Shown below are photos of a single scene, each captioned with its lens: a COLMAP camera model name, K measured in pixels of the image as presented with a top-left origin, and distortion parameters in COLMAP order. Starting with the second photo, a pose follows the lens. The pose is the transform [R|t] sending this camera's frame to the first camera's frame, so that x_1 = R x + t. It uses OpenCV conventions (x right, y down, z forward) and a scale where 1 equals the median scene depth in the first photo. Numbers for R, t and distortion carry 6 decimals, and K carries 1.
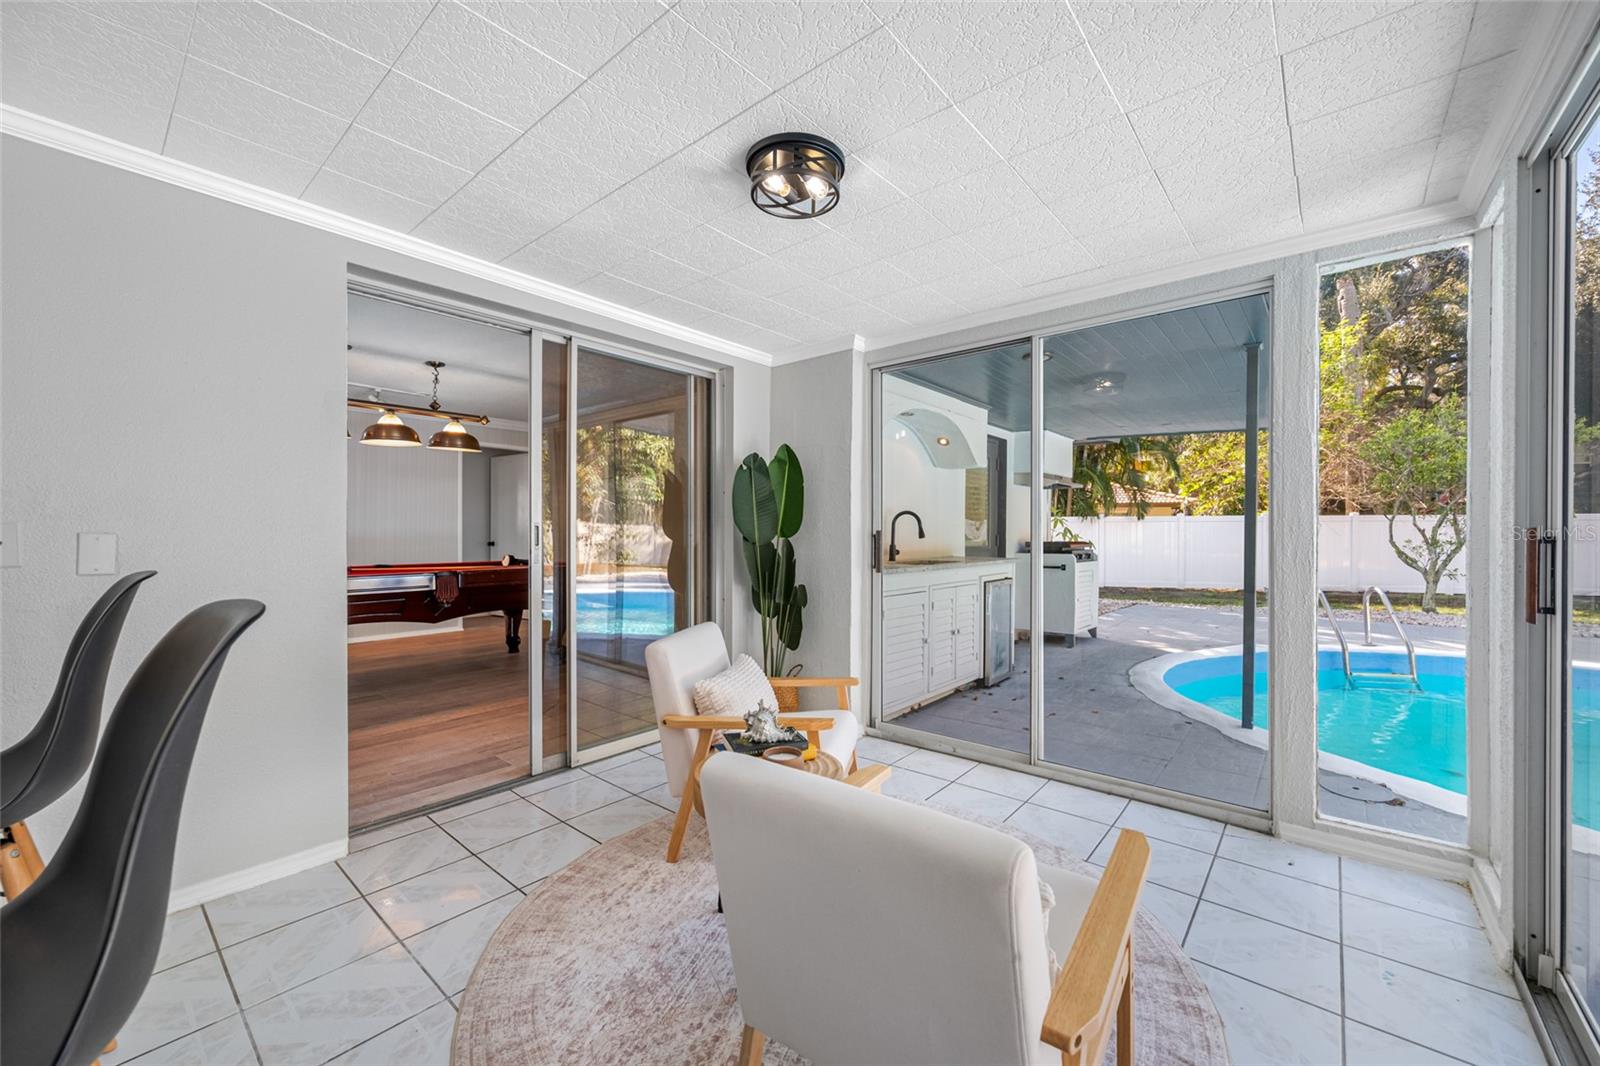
lens RADIAL K [[628.3, 0, 800.0], [0, 628.3, 533.0], [0, 0, 1]] dist [-0.000819, -0.000078]
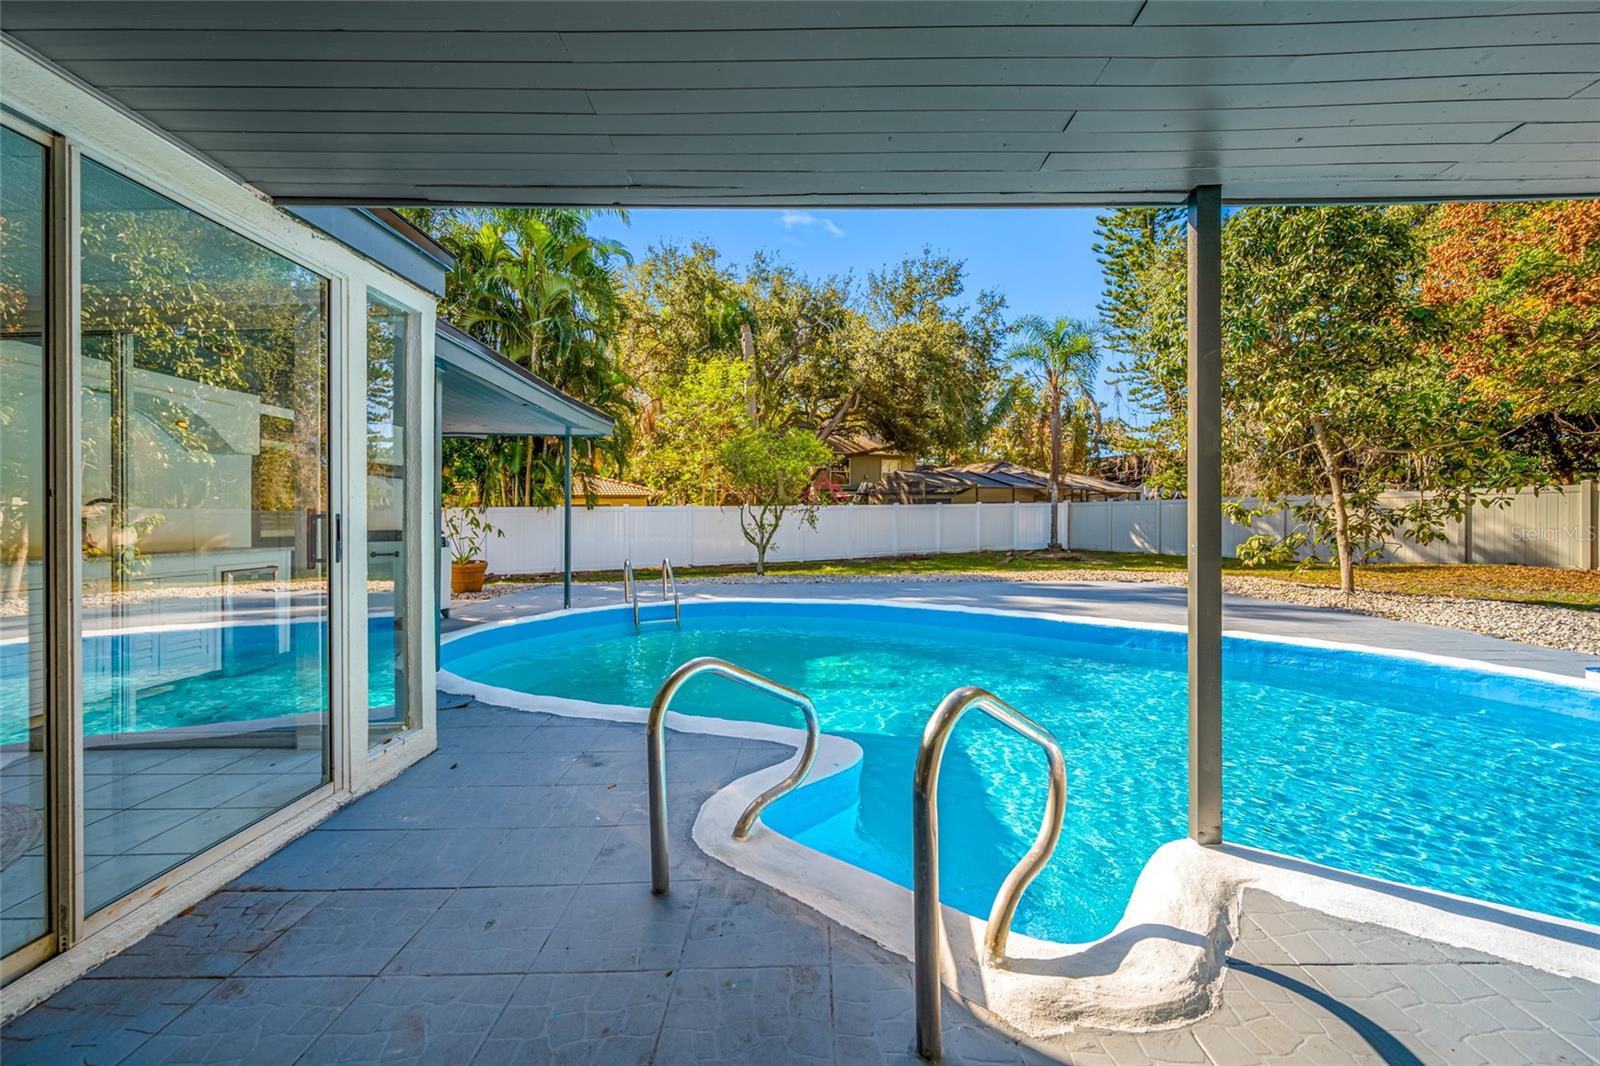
lens RADIAL K [[633.7, 0, 806.7], [0, 633.7, 520.7], [0, 0, 1]] dist [-0.000858, -0.000062]
pose [[0.764237, -0.013062, 0.644803, 0.166349], [0.017750, 0.999842, -0.000783, 0.007612], [-0.644691, 0.012044, 0.764348, -0.156826]]
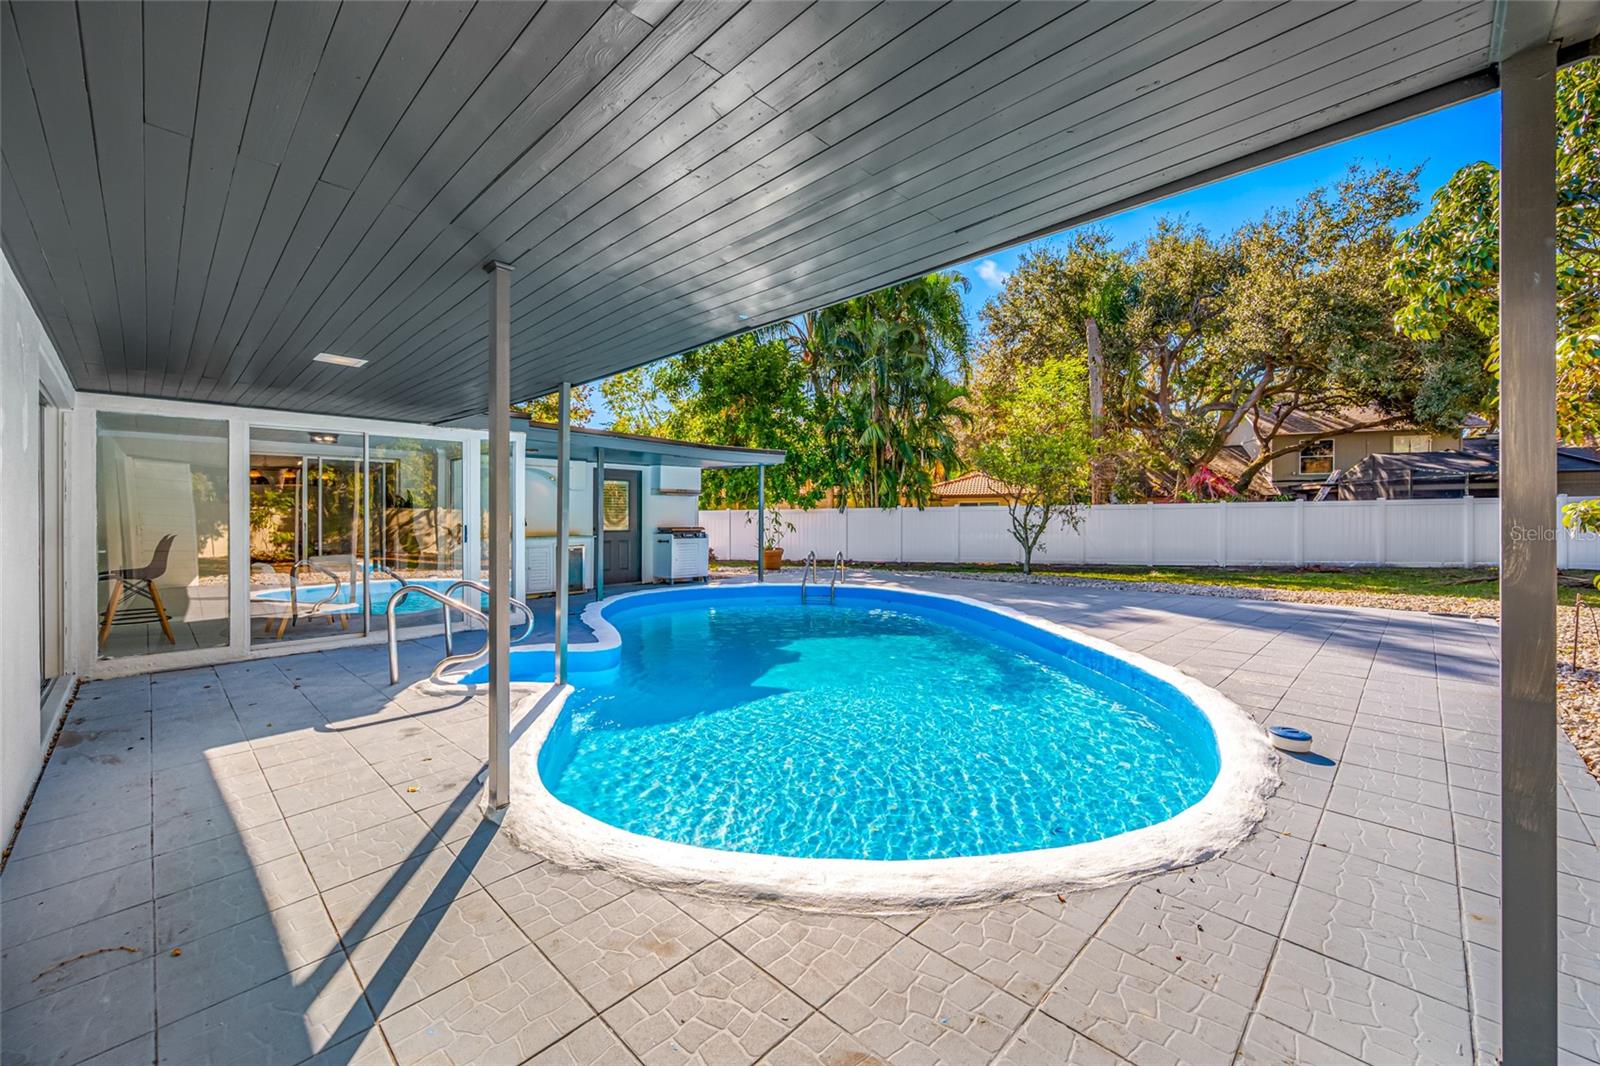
lens RADIAL K [[633.7, 0, 806.7], [0, 633.7, 520.7], [0, 0, 1]] dist [-0.000858, -0.000062]
pose [[0.997860, -0.008520, -0.064829, 0.593184], [0.008445, 0.999963, -0.001425, 0.000341], [0.064839, 0.000874, 0.997895, -0.507026]]
